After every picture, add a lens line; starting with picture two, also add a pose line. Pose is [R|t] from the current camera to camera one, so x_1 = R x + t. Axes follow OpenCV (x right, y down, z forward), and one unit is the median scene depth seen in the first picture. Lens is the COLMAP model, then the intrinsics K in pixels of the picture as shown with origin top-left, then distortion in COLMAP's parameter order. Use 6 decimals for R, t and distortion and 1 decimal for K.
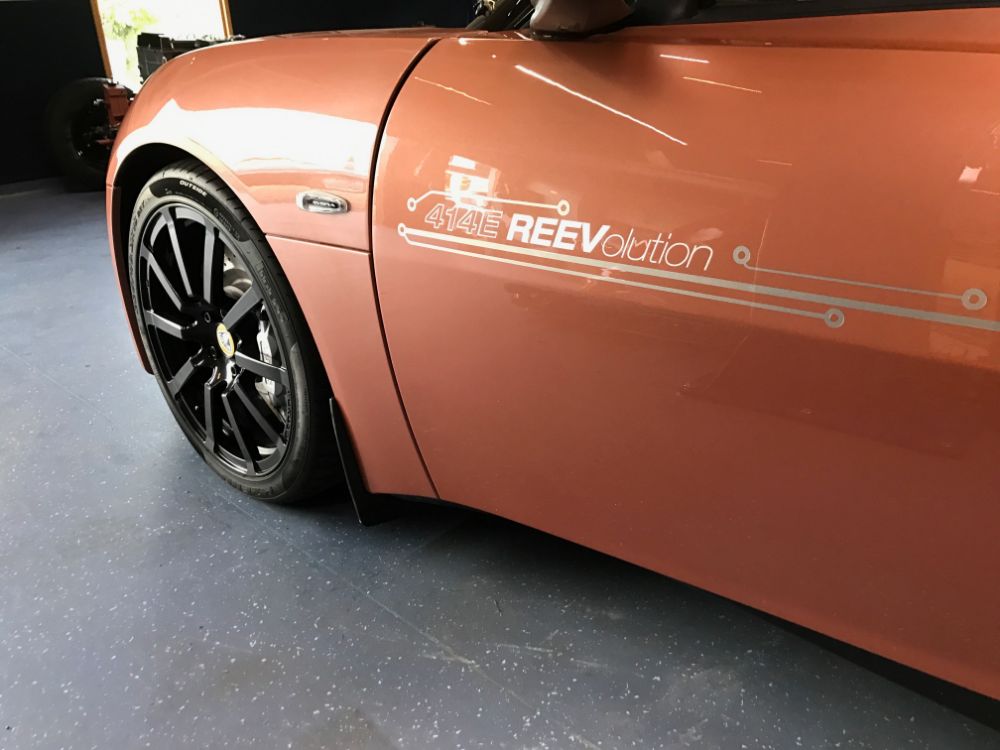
lens RADIAL K [[836.7, 0, 500.0], [0, 836.7, 375.0], [0, 0, 1]] dist [0.001591, 0.009607]
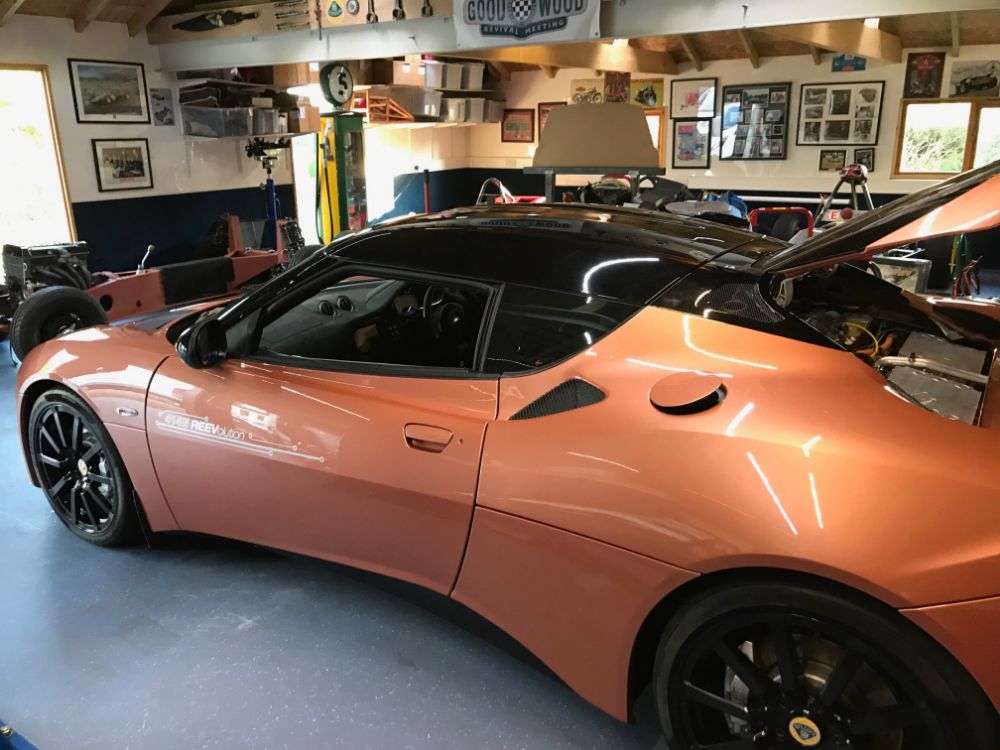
lens RADIAL K [[836.7, 0, 500.0], [0, 836.7, 375.0], [0, 0, 1]] dist [0.001591, 0.009607]
pose [[0.984637, -0.037167, 0.170612, 0.347839], [0.057518, 0.991590, -0.115933, 0.032900], [-0.164868, 0.123965, 0.978494, -1.241765]]
